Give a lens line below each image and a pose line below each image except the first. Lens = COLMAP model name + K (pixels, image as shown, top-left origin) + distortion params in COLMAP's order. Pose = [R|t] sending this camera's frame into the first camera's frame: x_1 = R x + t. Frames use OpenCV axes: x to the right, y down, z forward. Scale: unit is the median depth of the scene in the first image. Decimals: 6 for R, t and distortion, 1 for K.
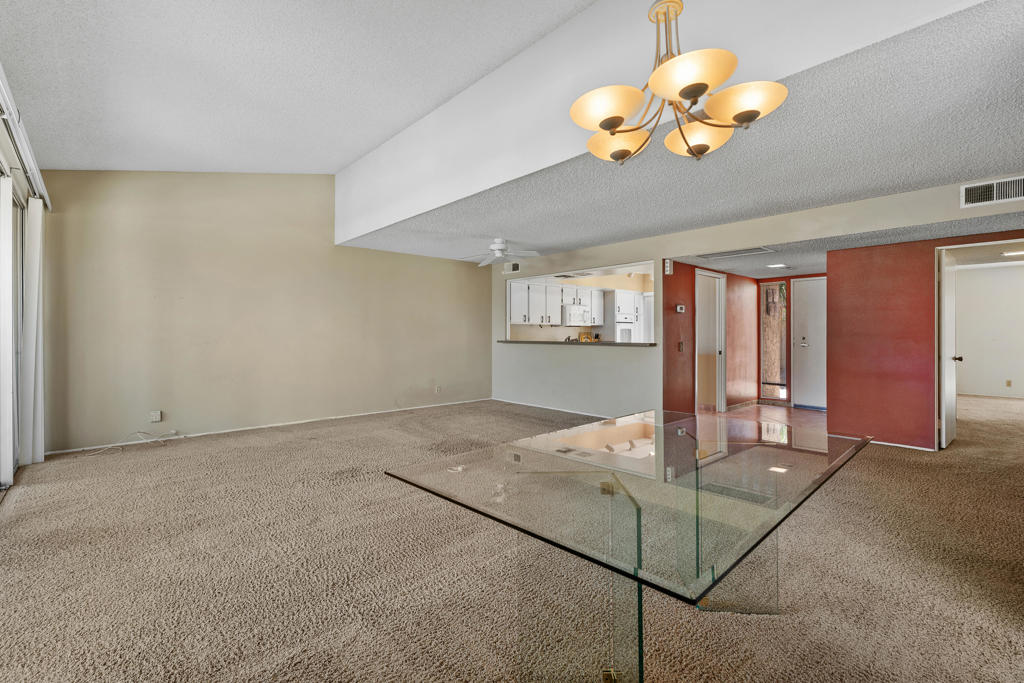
lens RADIAL K [[458.4, 0, 514.0], [0, 458.4, 334.7], [0, 0, 1]] dist [0.000880, 0.000052]
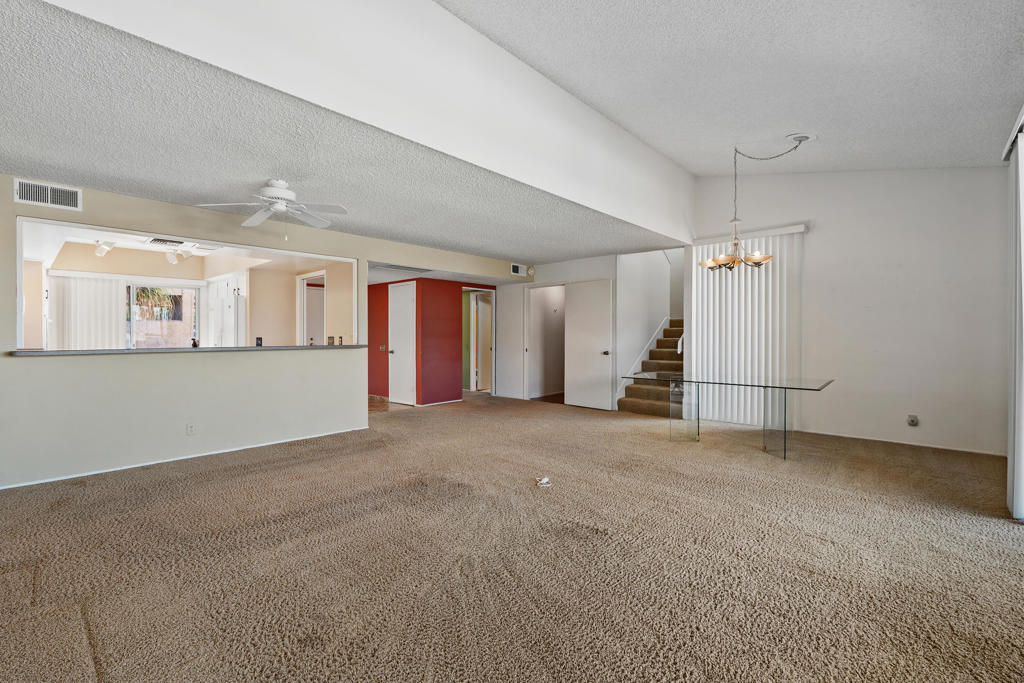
lens RADIAL K [[458.4, 0, 514.0], [0, 458.4, 334.7], [0, 0, 1]] dist [0.000880, 0.000052]
pose [[-0.098303, -0.000095, 0.995157, -0.543383], [0.001625, 0.999999, 0.000256, -0.003110], [-0.995155, 0.001643, -0.098303, 0.606950]]
